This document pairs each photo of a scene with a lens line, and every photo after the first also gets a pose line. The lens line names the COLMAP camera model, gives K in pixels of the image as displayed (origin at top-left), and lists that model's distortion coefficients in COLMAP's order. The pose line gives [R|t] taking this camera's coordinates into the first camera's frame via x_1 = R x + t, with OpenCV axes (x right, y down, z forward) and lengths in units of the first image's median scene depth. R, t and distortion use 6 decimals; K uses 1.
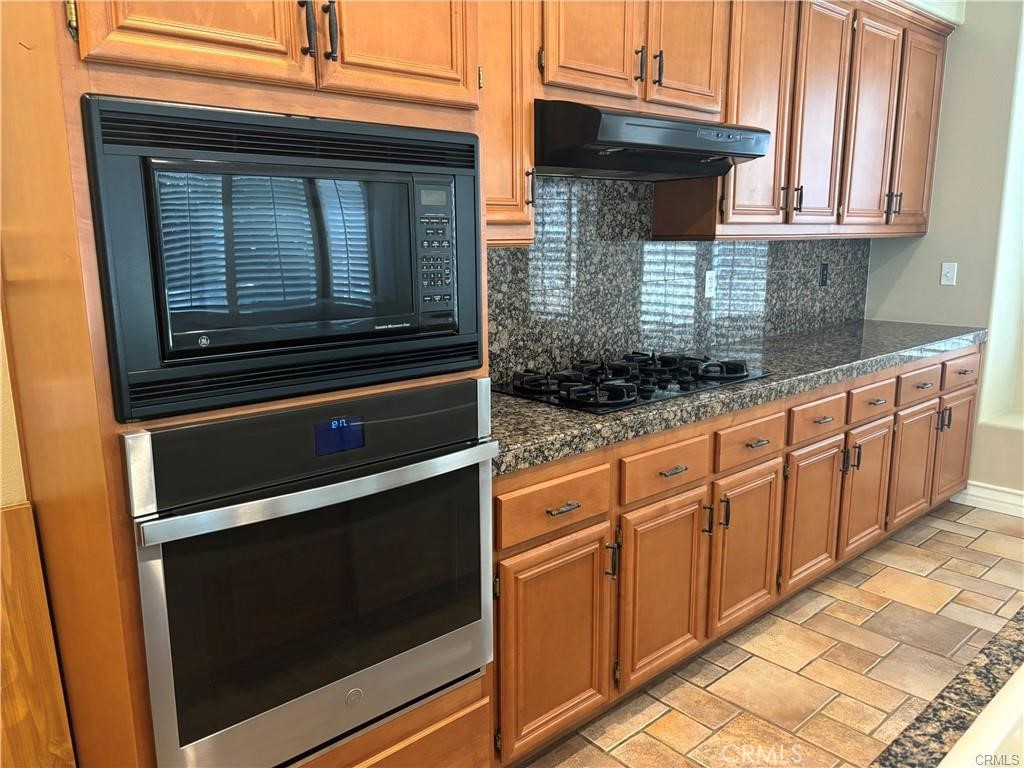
lens RADIAL K [[780.5, 0, 518.9], [0, 780.5, 385.5], [0, 0, 1]] dist [0.068831, -0.079694]
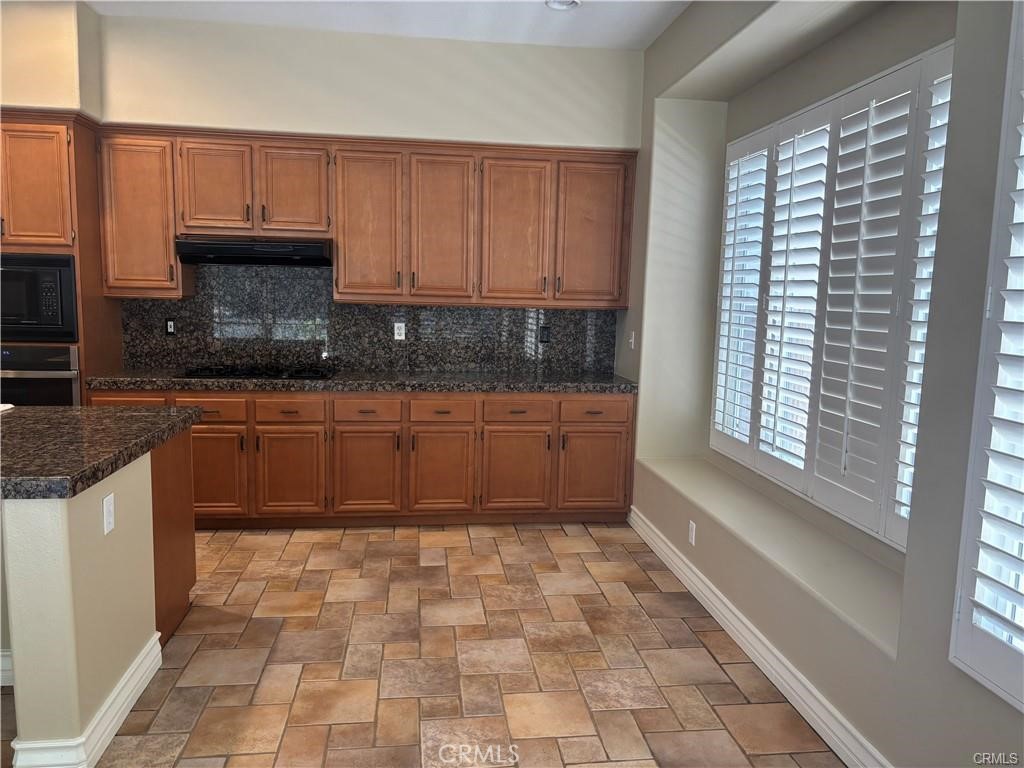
lens RADIAL K [[780.5, 0, 518.9], [0, 780.5, 385.5], [0, 0, 1]] dist [0.068831, -0.079694]
pose [[0.815605, 0.094358, -0.570864, 1.600196], [-0.140178, 0.989445, -0.036730, 0.005115], [0.561372, 0.109980, 0.820223, -0.180501]]
